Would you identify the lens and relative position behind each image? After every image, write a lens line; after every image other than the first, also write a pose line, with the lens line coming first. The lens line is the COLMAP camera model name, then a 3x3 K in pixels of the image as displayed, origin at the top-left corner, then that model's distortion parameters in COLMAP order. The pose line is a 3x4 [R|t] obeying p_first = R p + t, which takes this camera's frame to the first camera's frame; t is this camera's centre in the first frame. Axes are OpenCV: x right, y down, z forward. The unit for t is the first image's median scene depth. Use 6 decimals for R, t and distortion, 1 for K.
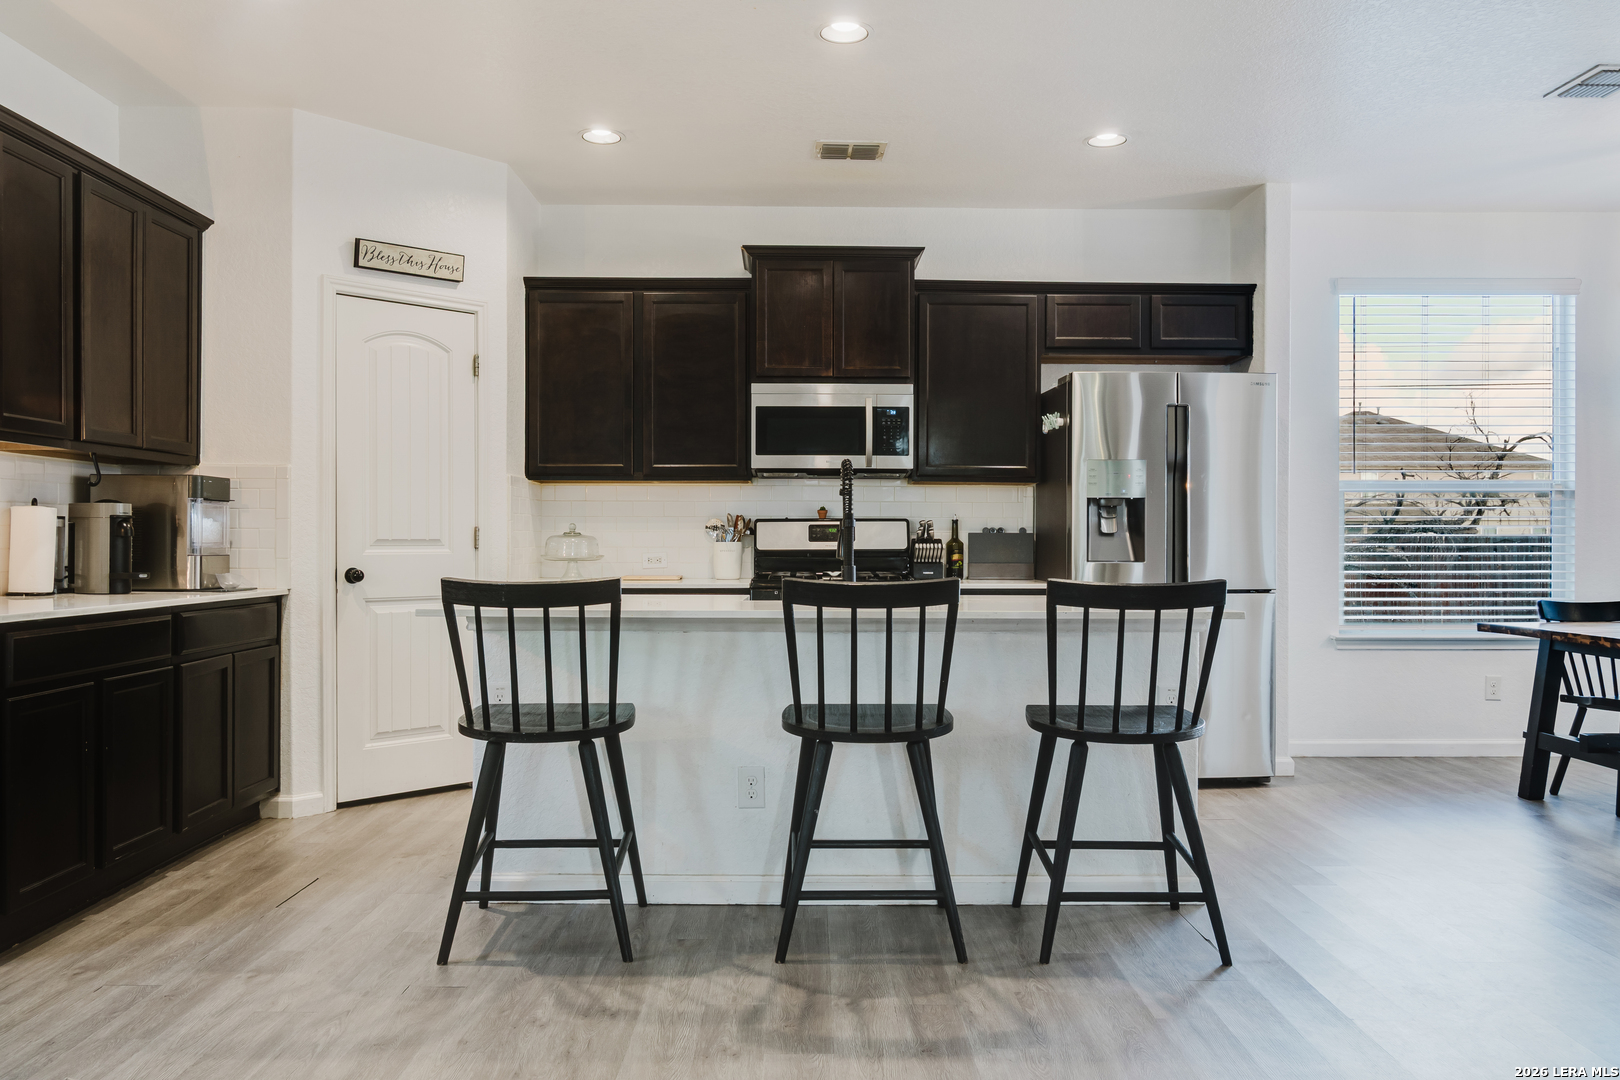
lens RADIAL K [[1221.1, 0, 816.9], [0, 1221.1, 540.9], [0, 0, 1]] dist [0.003044, -0.002944]
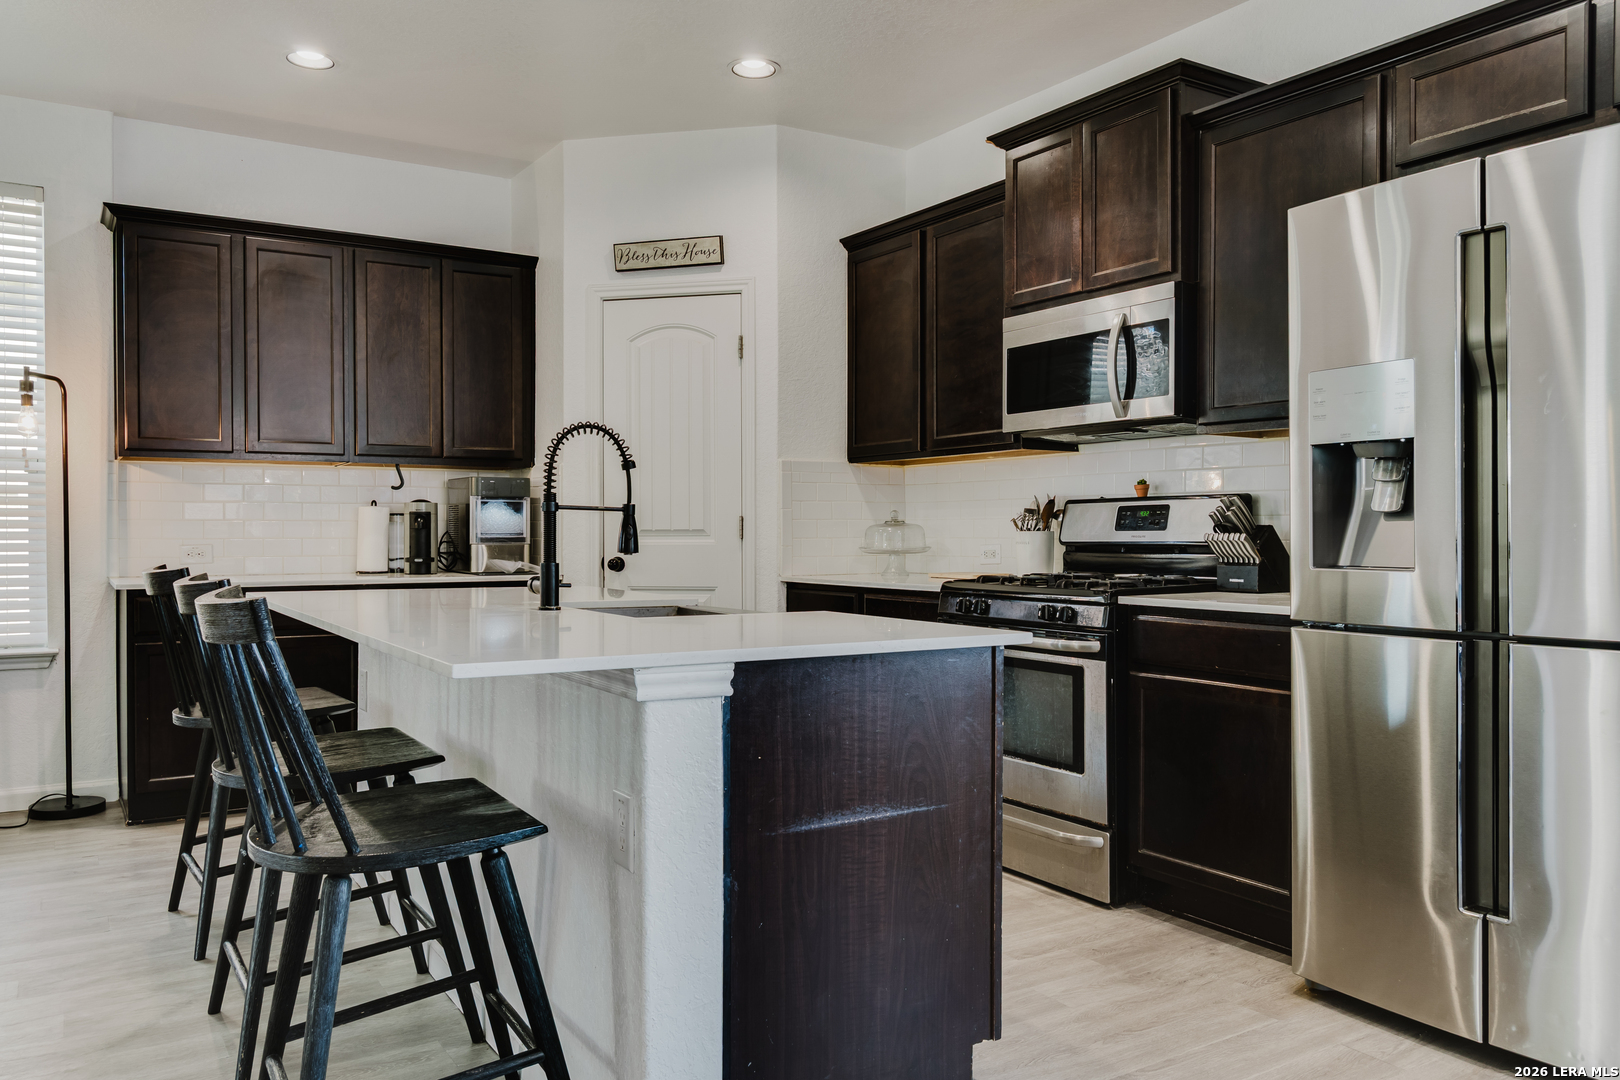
lens RADIAL K [[1221.1, 0, 811.7], [0, 1221.1, 539.8], [0, 0, 1]] dist [0.003044, -0.002944]
pose [[0.507481, 0.003131, -0.861657, 0.528949], [0.002951, 0.999981, 0.005371, 0.001665], [0.861658, -0.005268, 0.507462, 0.521480]]
